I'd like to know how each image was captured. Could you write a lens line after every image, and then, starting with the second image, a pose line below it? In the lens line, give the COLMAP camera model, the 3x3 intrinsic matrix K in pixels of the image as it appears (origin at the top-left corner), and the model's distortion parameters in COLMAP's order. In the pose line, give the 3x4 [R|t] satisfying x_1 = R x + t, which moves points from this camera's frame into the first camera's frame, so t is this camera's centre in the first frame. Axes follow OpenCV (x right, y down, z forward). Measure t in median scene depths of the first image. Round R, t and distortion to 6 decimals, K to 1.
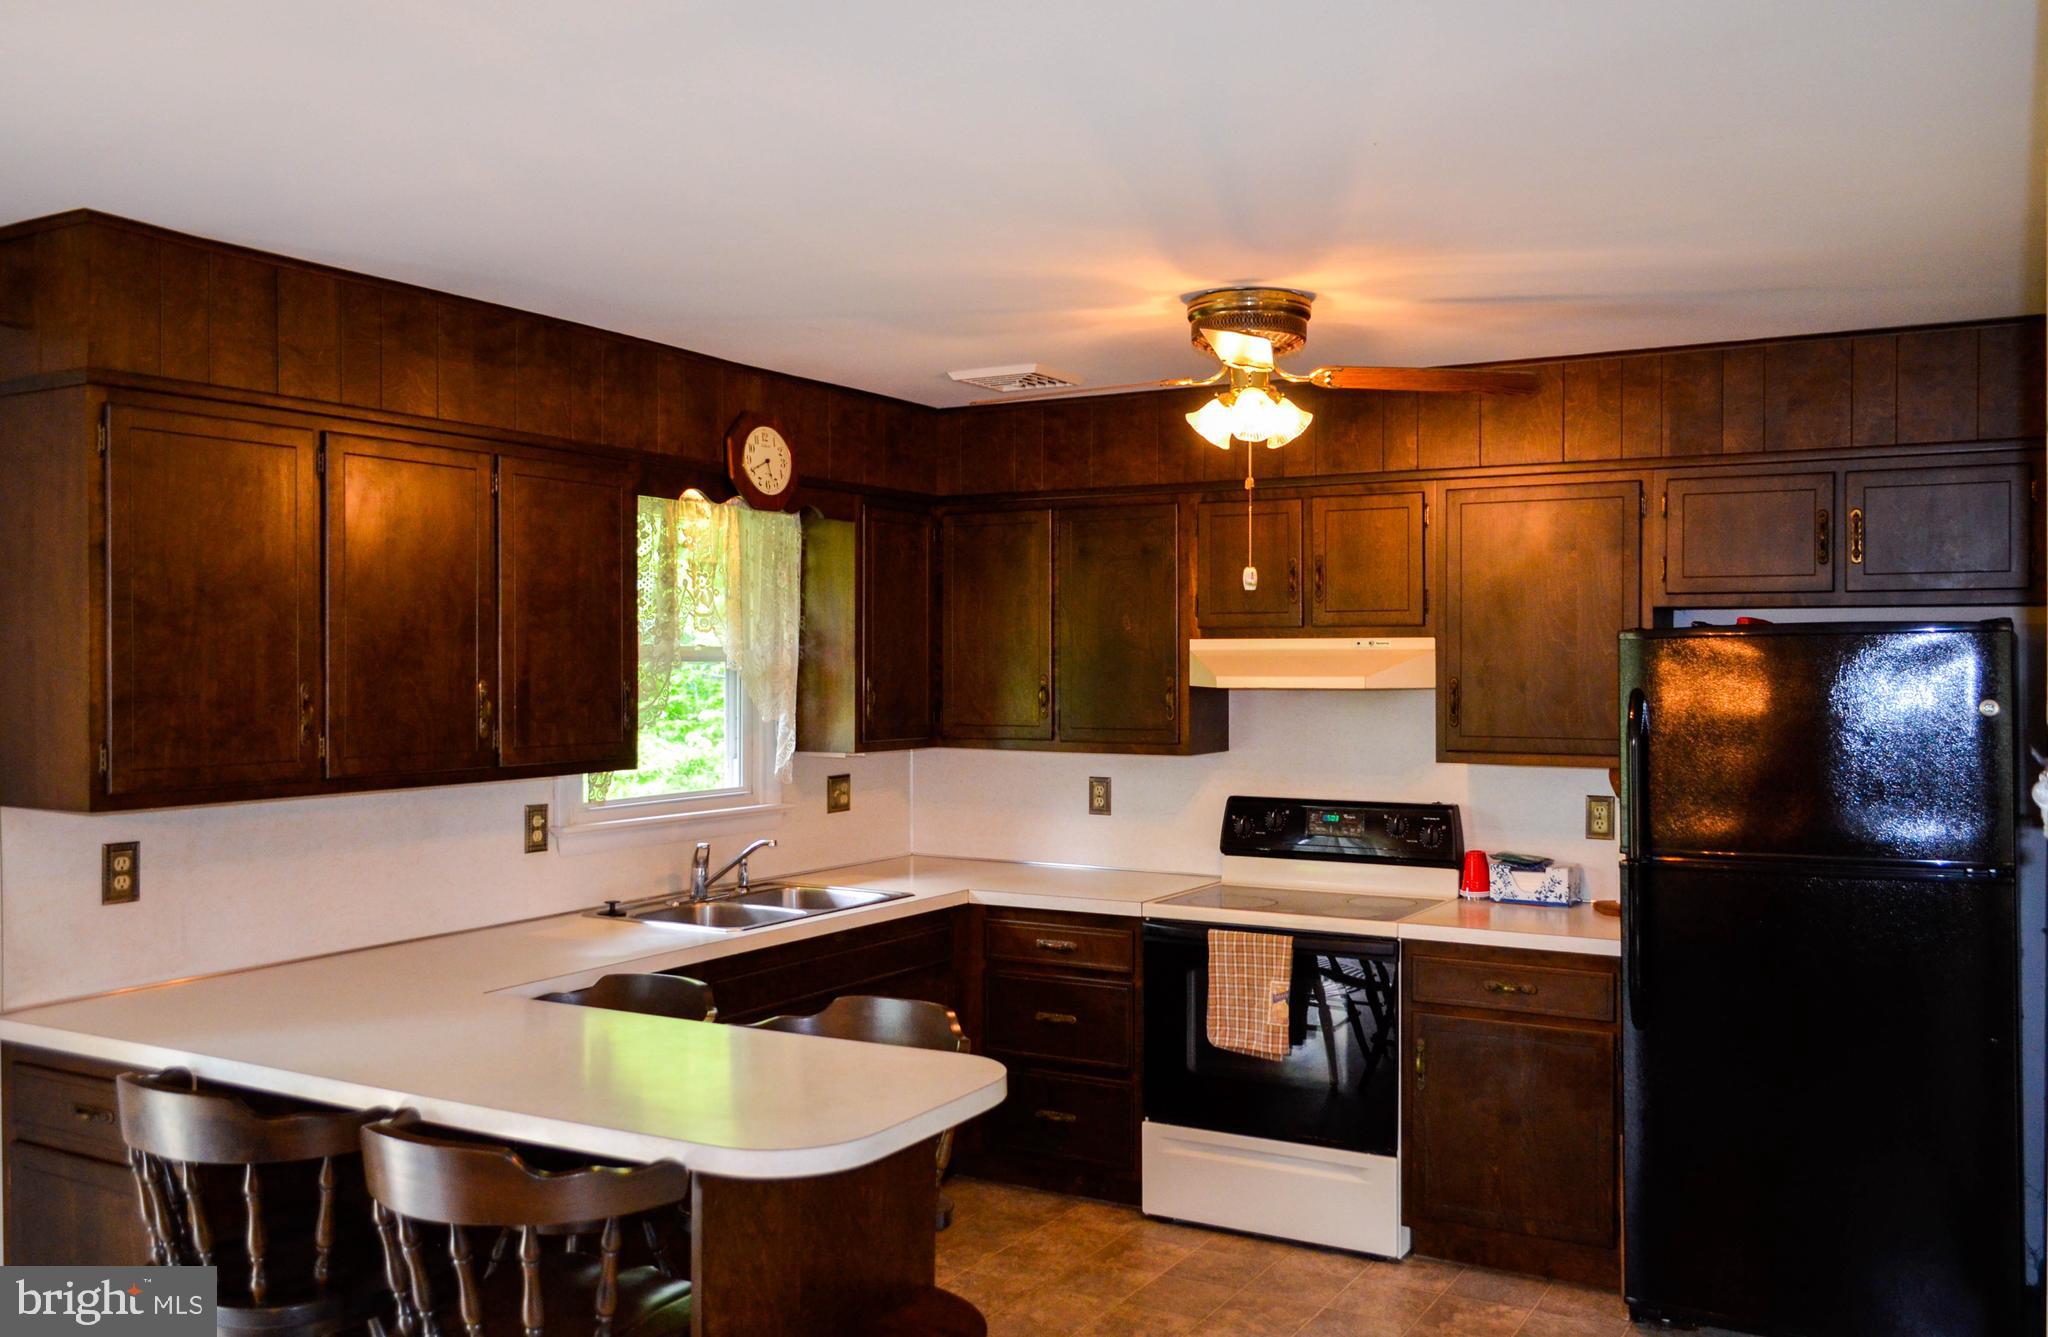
lens RADIAL K [[1755.7, 0, 1024.0], [0, 1755.7, 668.5], [0, 0, 1]] dist [-0.000683, -0.002308]
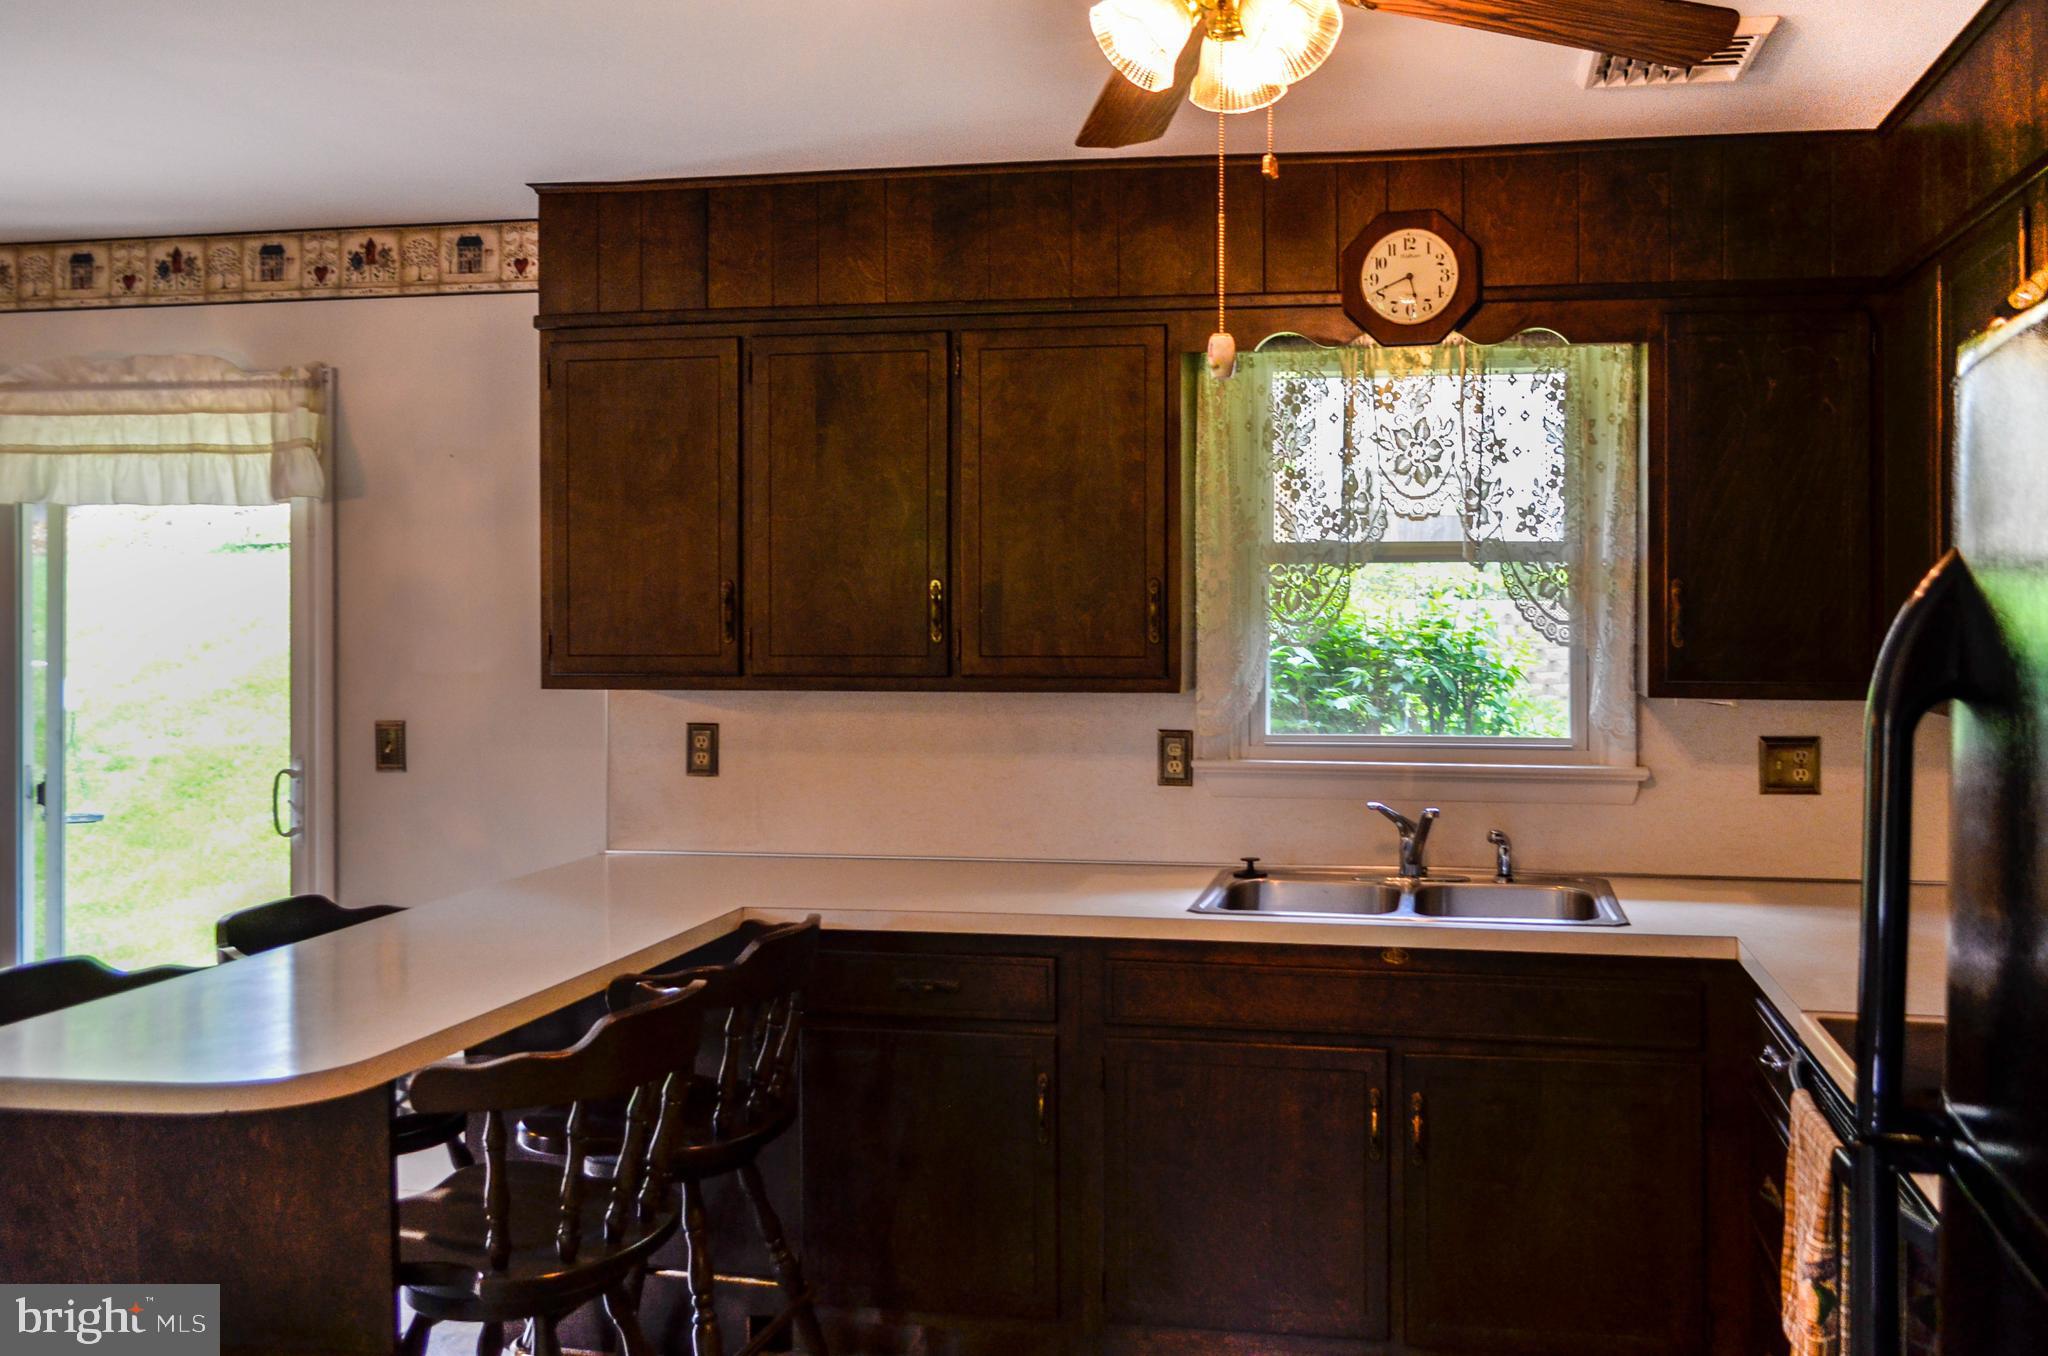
lens RADIAL K [[1744.5, 0, 1161.7], [0, 1744.5, 605.0], [0, 0, 1]] dist [-0.003150, -0.002996]
pose [[0.343776, -0.000833, -0.939051, 0.505745], [-0.004260, 0.999988, -0.002447, 0.018408], [0.939042, 0.004842, 0.343769, 0.688920]]
